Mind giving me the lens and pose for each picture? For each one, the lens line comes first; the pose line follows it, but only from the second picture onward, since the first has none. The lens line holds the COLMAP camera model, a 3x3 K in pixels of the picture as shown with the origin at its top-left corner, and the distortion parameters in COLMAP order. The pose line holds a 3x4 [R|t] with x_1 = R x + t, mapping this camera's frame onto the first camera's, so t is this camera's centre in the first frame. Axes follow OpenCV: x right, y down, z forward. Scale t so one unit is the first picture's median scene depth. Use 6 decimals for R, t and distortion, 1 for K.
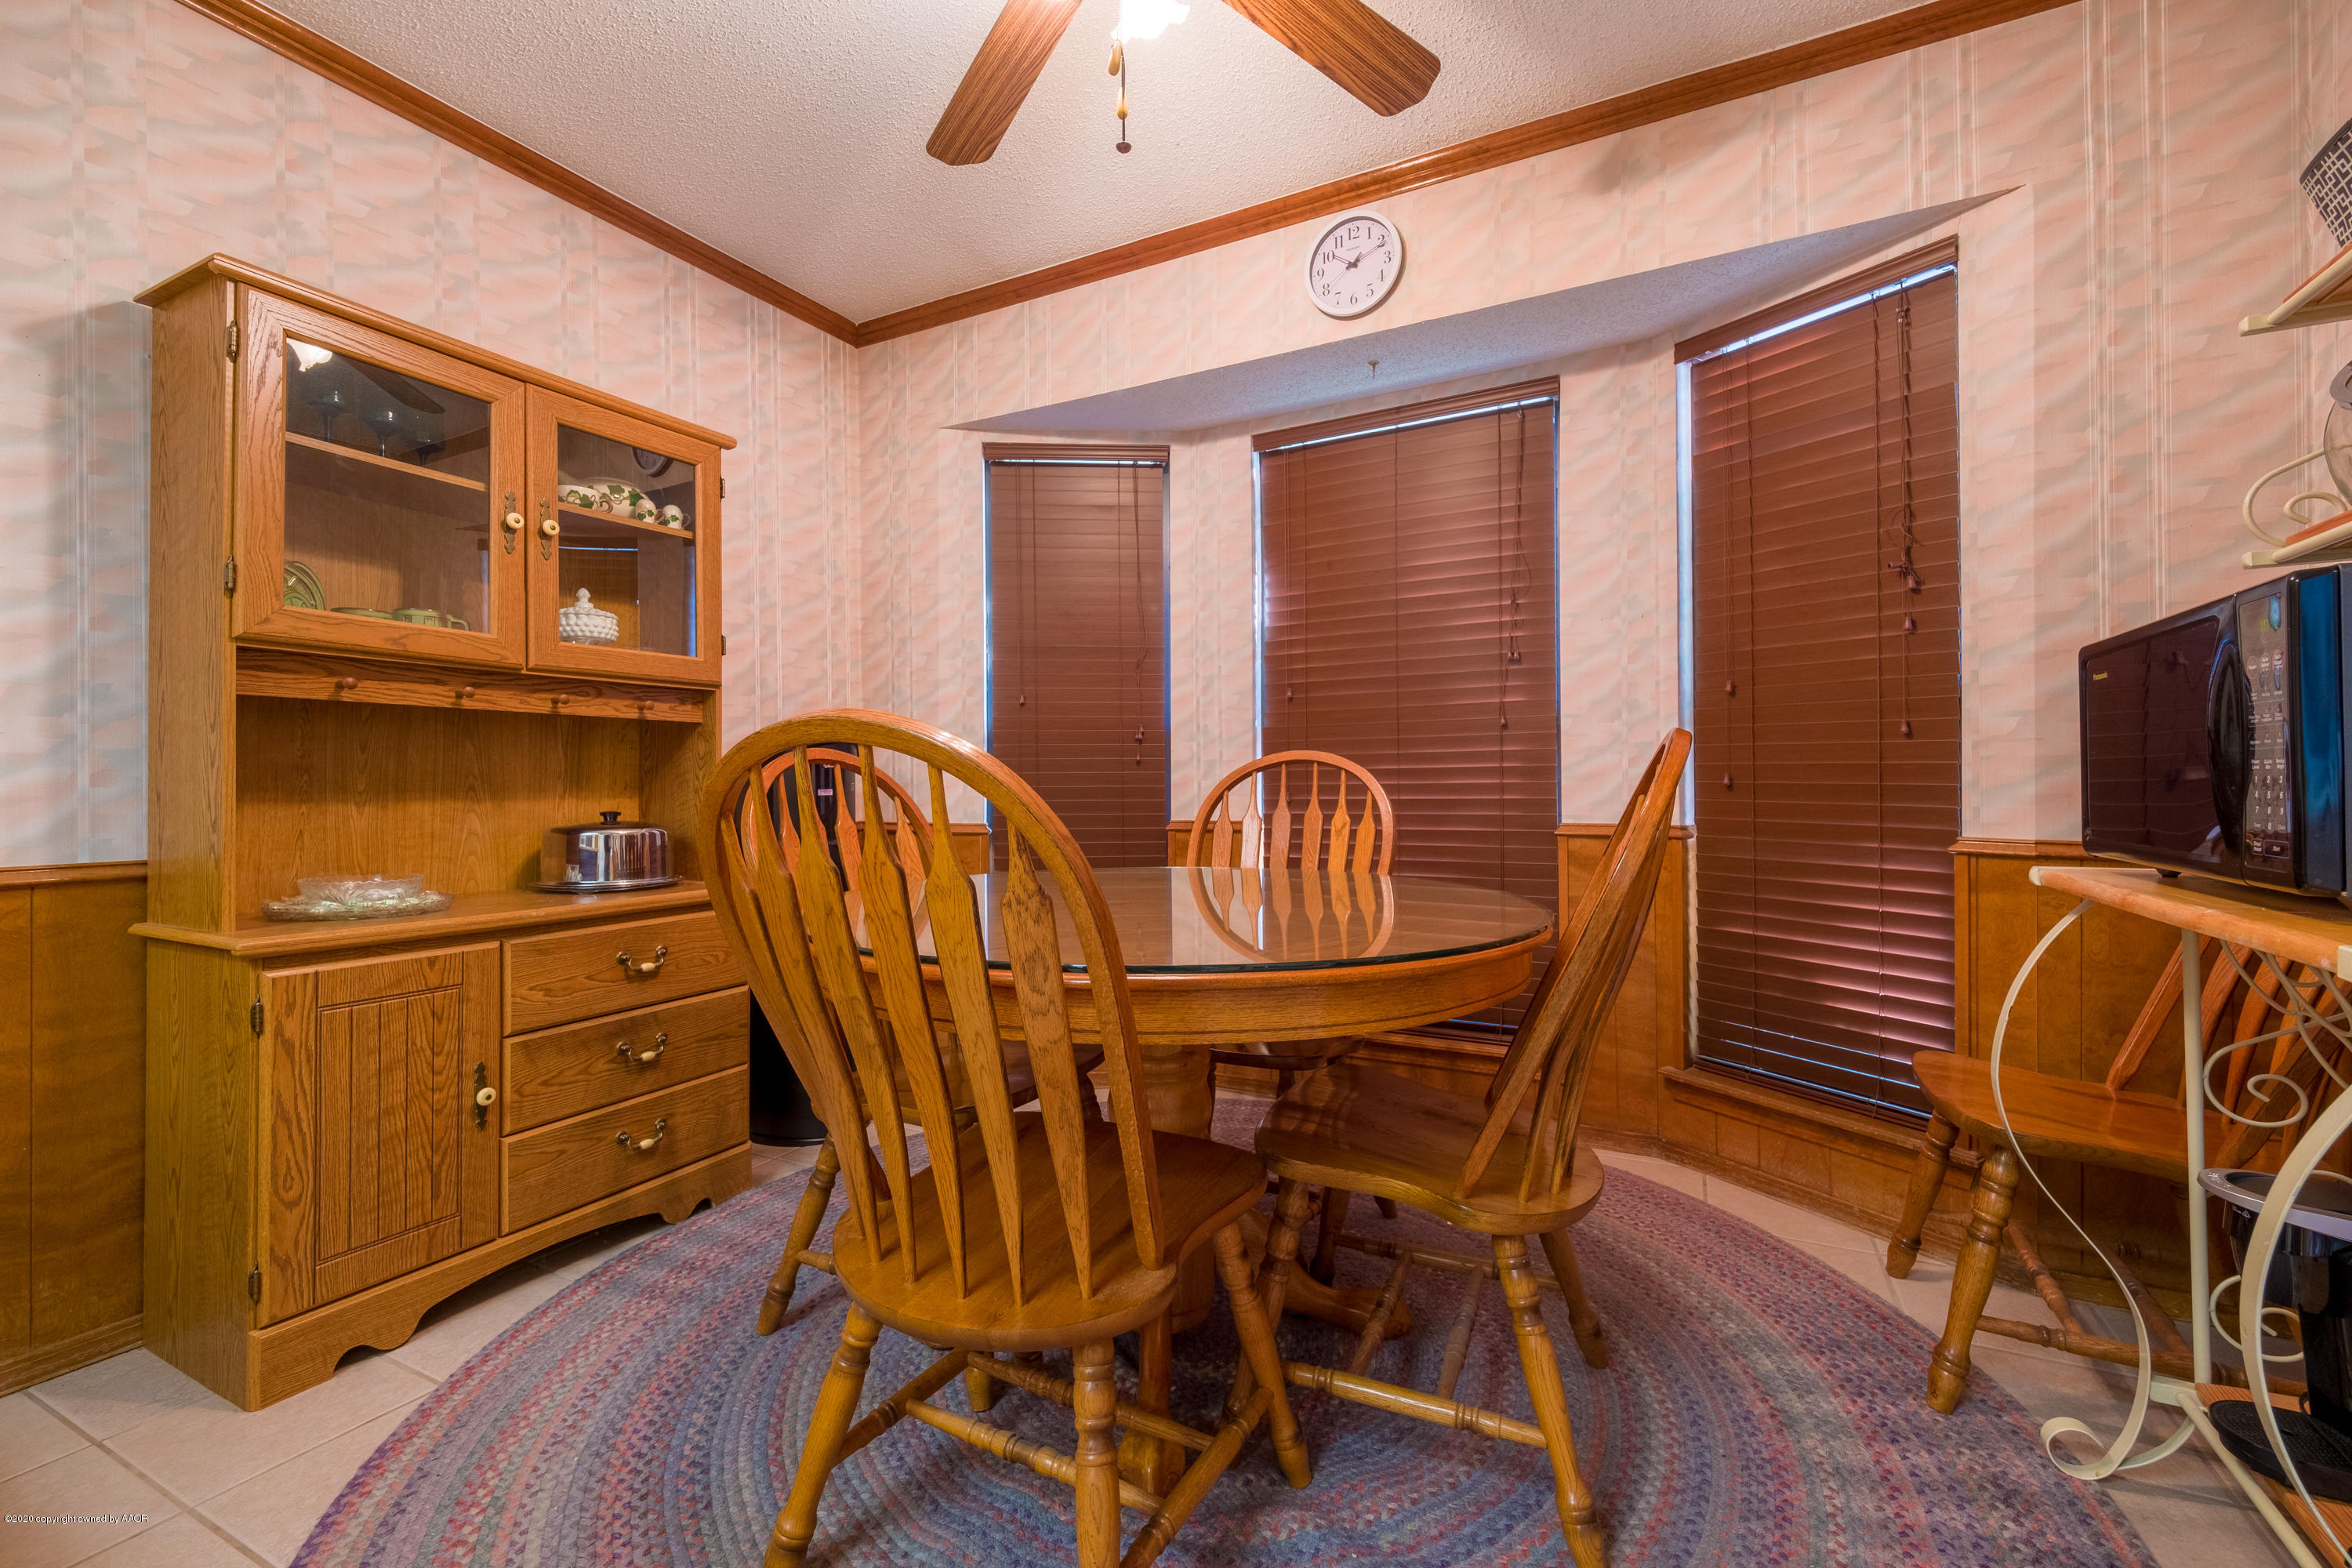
lens RADIAL K [[994.5, 0, 1195.4], [0, 994.5, 792.8], [0, 0, 1]] dist [0.000149, -0.000480]
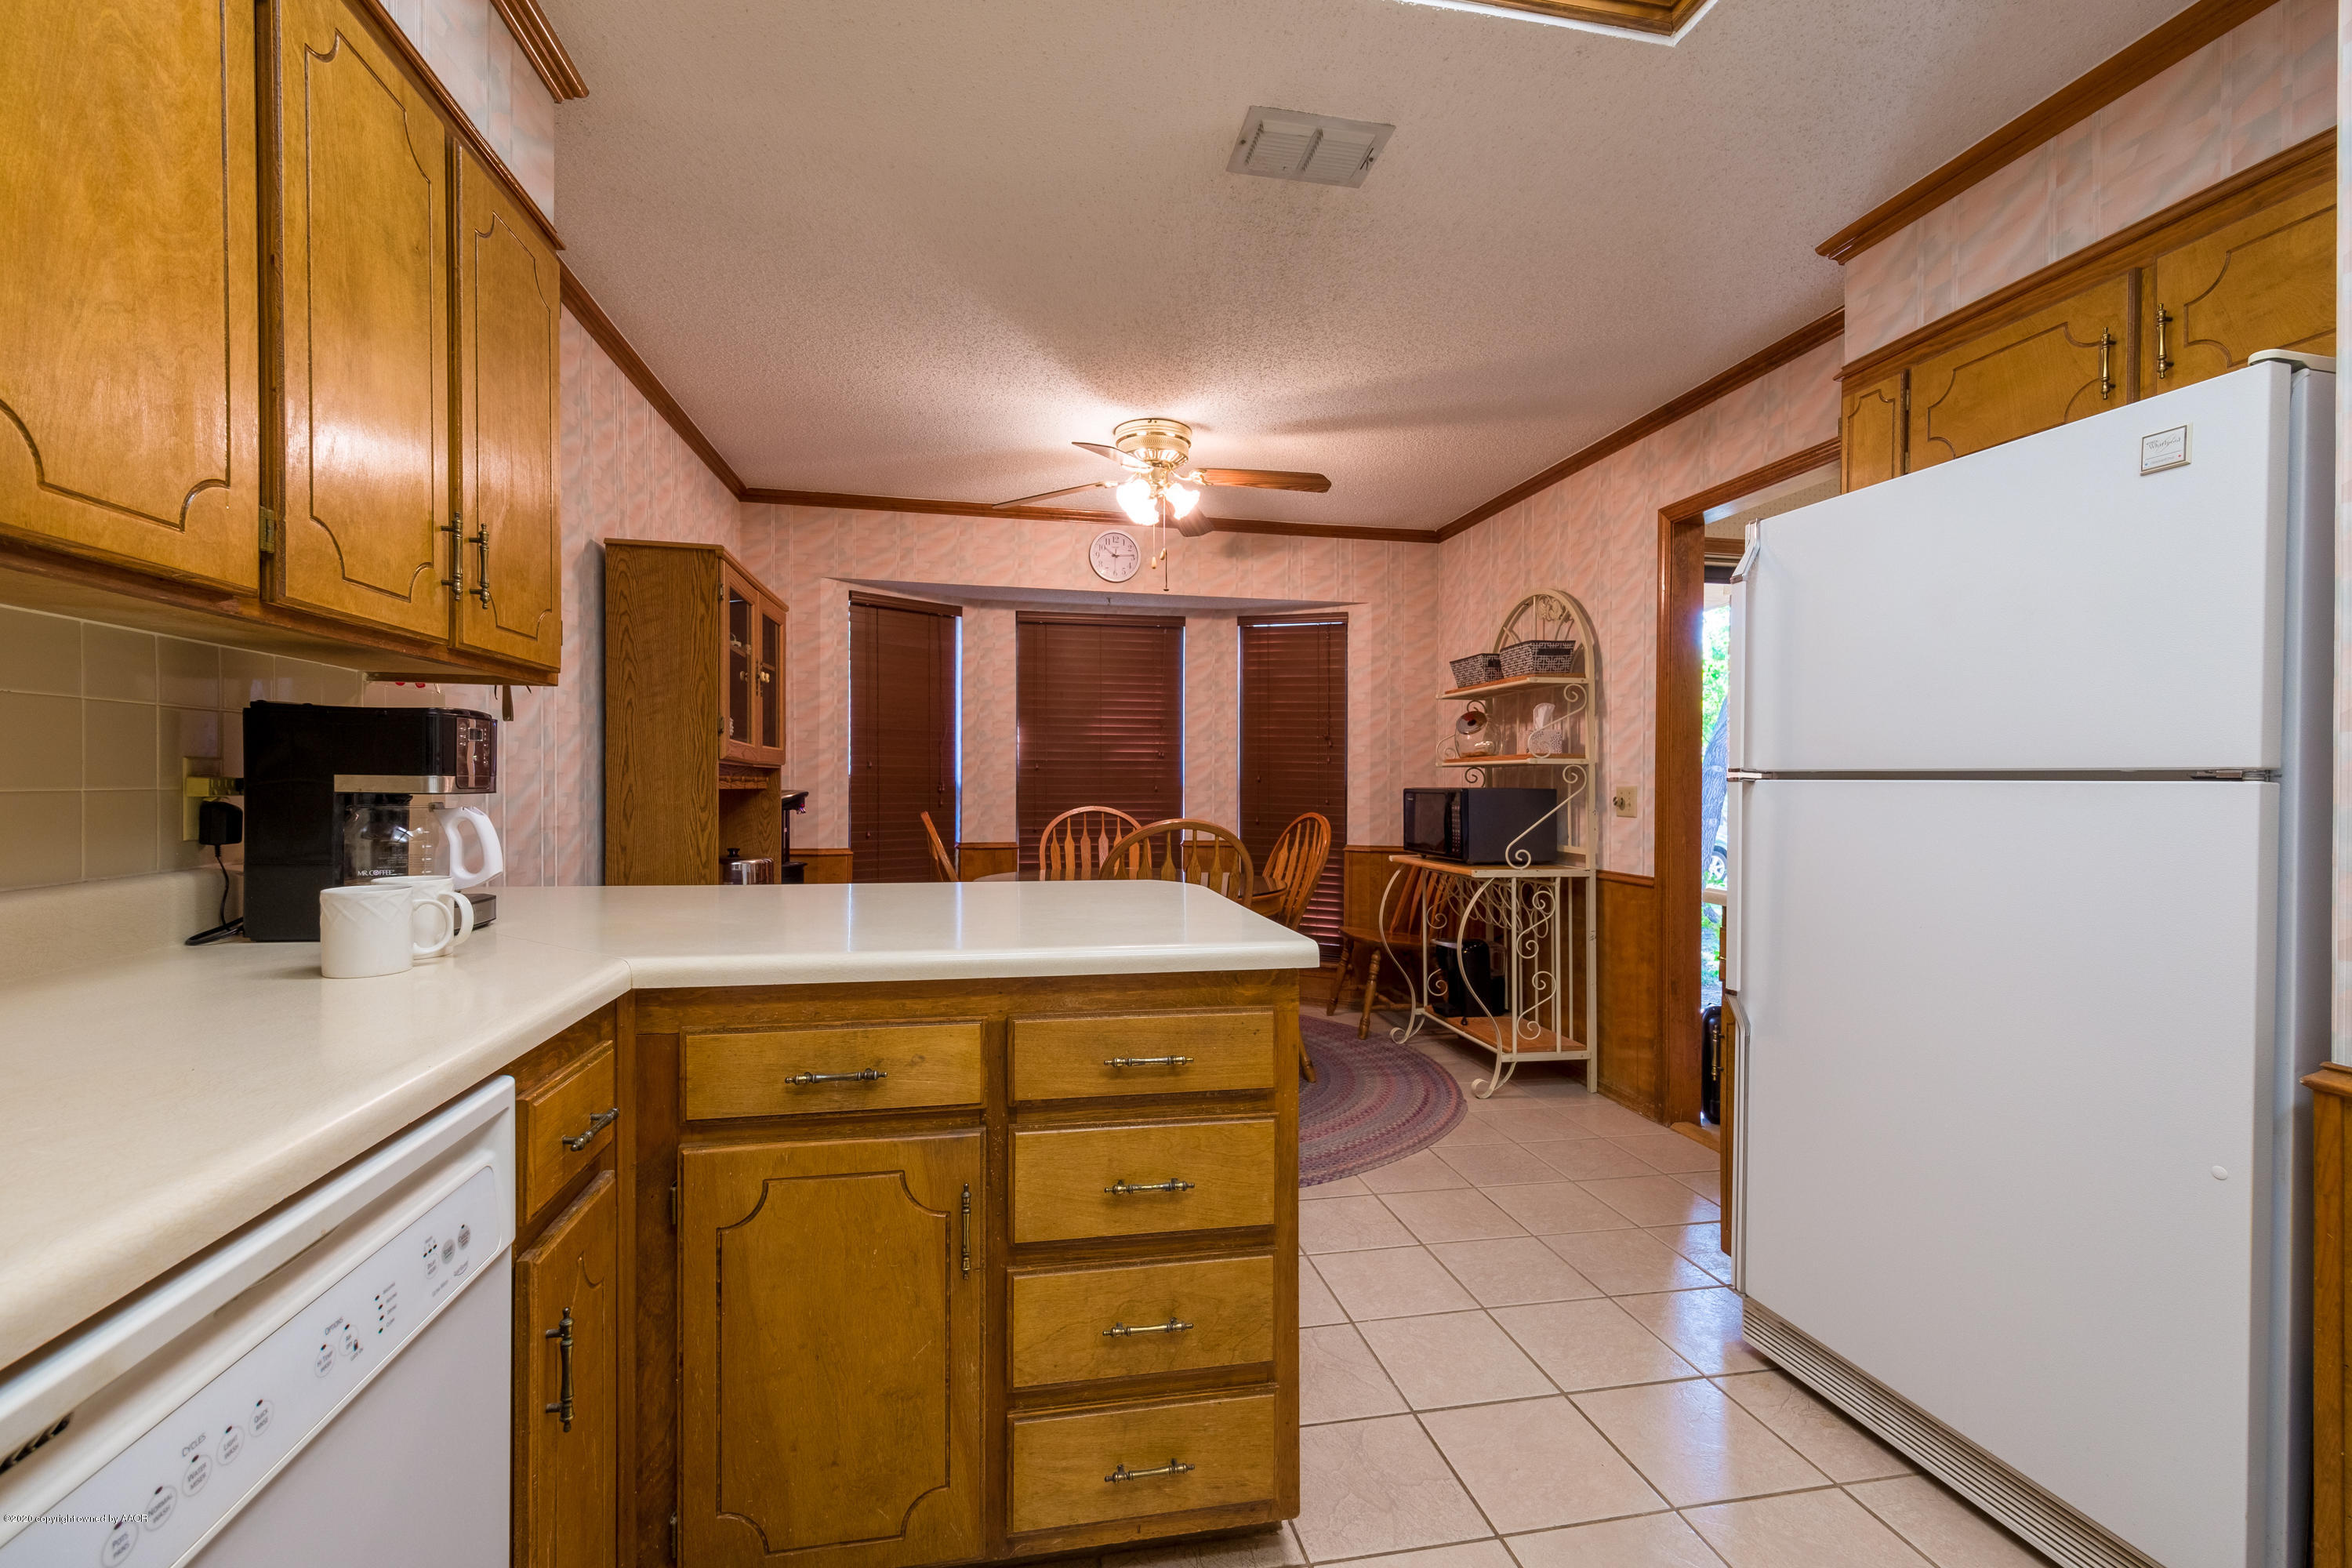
lens RADIAL K [[994.5, 0, 1195.4], [0, 994.5, 792.8], [0, 0, 1]] dist [0.000149, -0.000480]
pose [[0.772580, 0.010836, 0.634825, -1.164000], [-0.010779, 0.999934, -0.003949, -0.074816], [-0.634826, -0.003792, 0.772646, -0.741622]]
